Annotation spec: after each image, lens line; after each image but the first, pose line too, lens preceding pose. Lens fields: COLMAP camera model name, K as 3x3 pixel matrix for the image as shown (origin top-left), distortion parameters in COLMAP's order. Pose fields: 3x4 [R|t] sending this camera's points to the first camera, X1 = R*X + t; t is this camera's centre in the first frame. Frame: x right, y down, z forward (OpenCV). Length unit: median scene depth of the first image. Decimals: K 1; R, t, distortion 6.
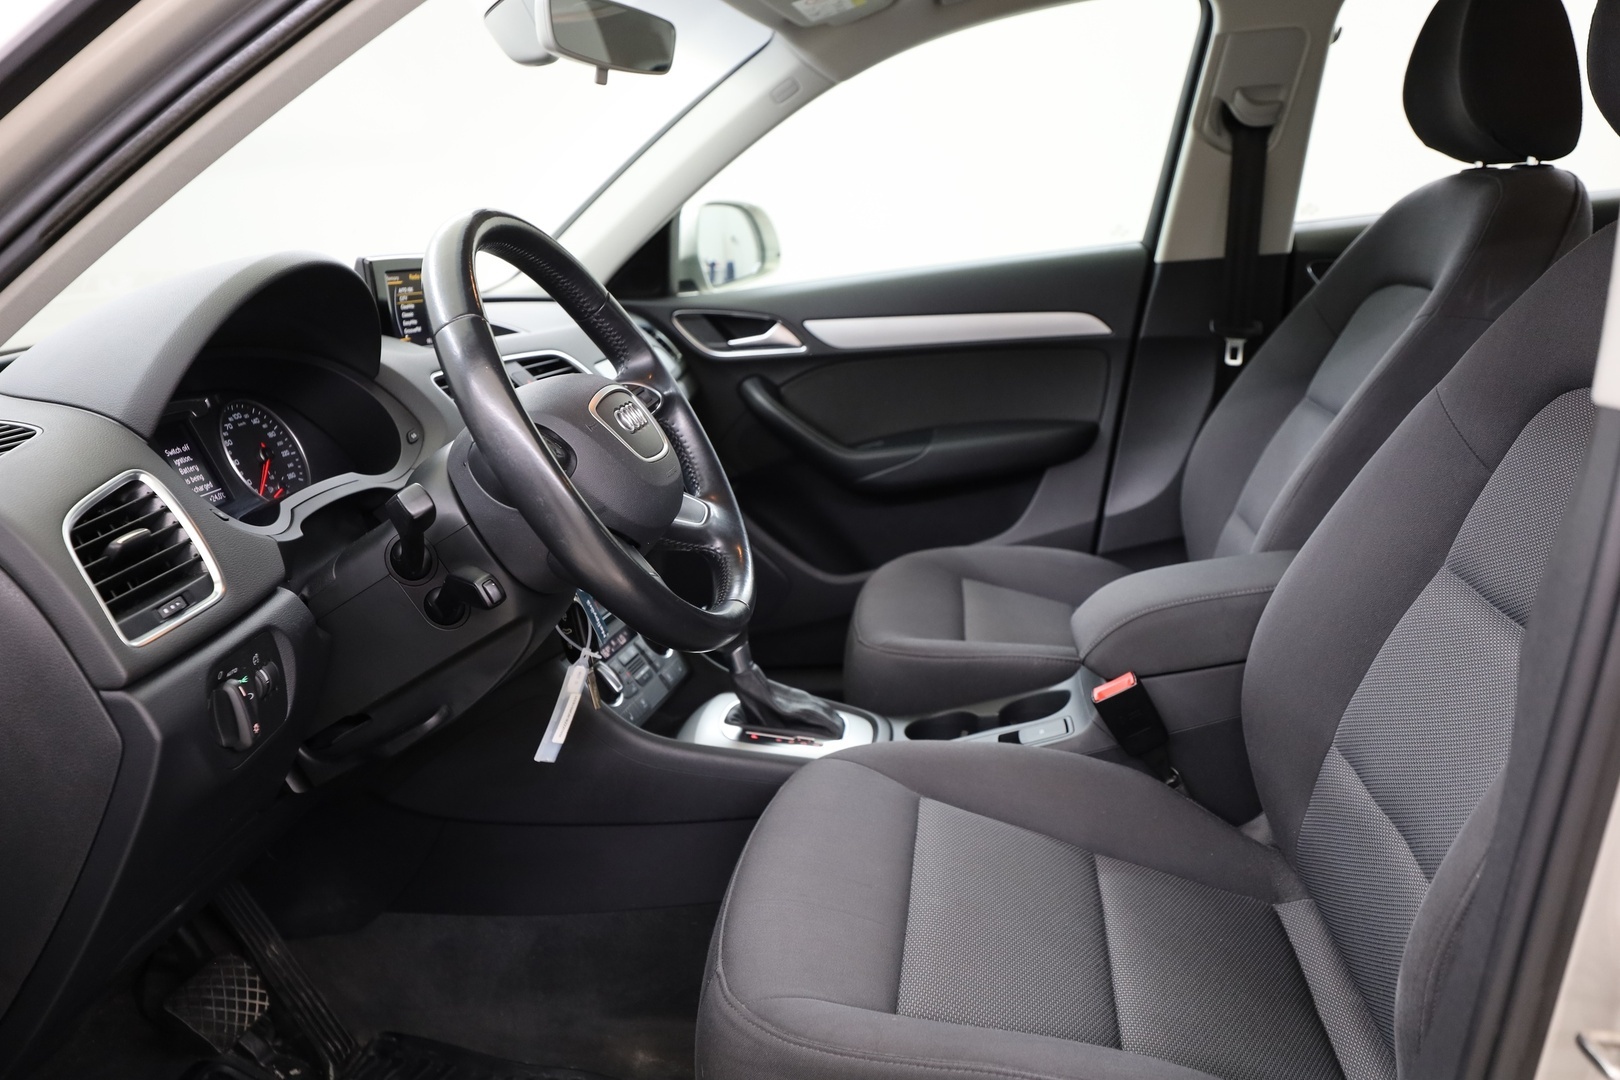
lens RADIAL K [[1264.2, 0, 802.9], [0, 1264.2, 533.9], [0, 0, 1]] dist [0.007314, -0.012307]
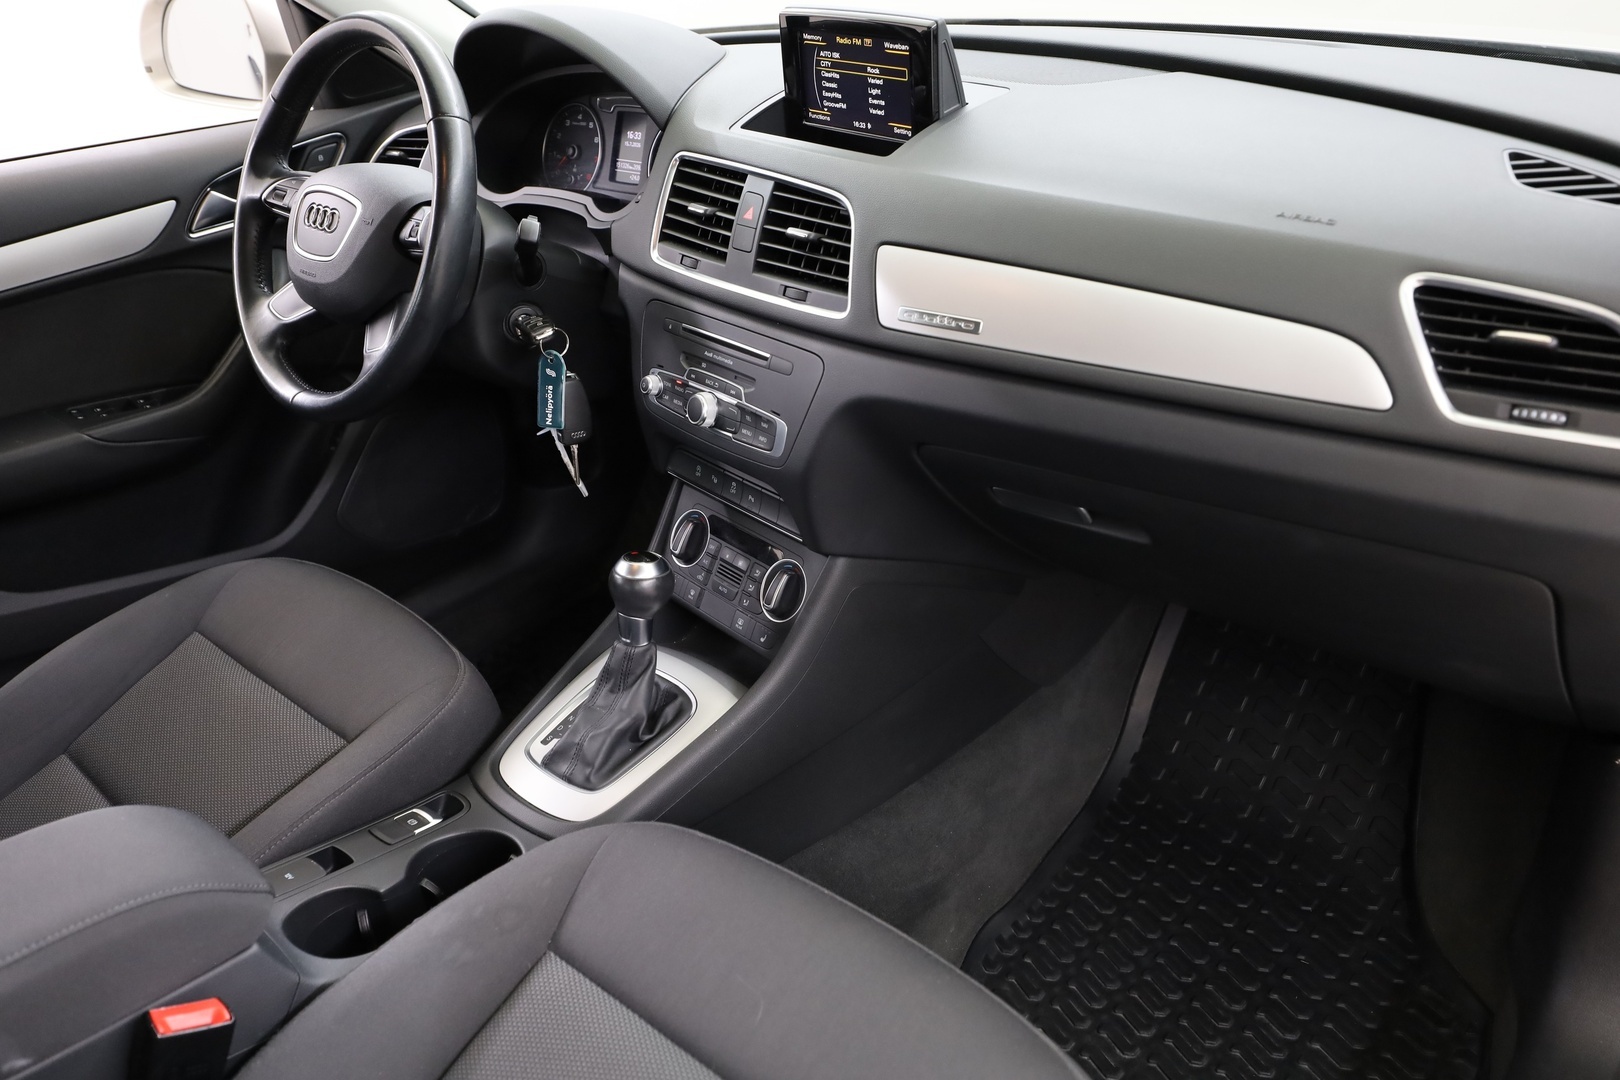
lens RADIAL K [[1264.2, 0, 814.0], [0, 1264.2, 534.3], [0, 0, 1]] dist [0.007314, -0.012307]
pose [[-0.564597, 0.510199, -0.648789, 0.392003], [-0.059413, 0.758899, 0.648492, -0.494106], [0.823225, 0.404683, -0.398160, 1.458177]]
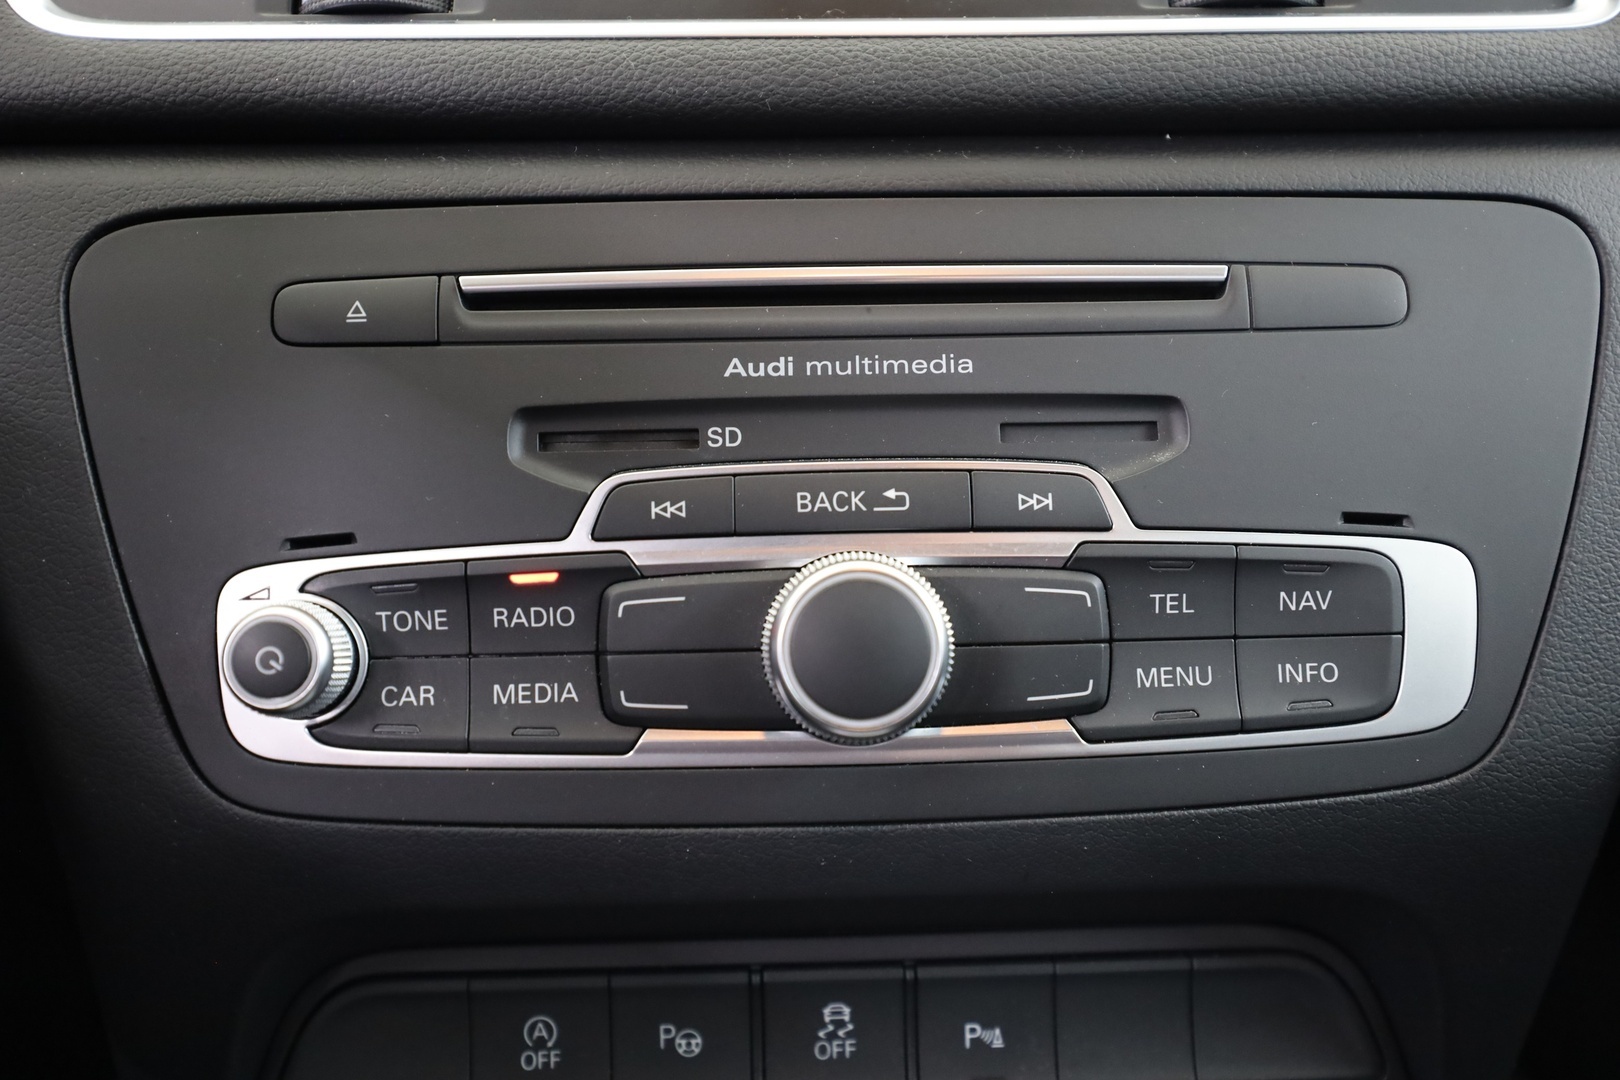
lens RADIAL K [[1400.4, 0, 818.7], [0, 1400.4, 536.4], [0, 0, 1]] dist [0.015575, -0.007209]
pose [[0.292745, 0.340024, -0.893691, -0.001519], [-0.241673, 0.930603, 0.274903, -0.073018], [0.925146, 0.135504, 0.354604, 0.971849]]
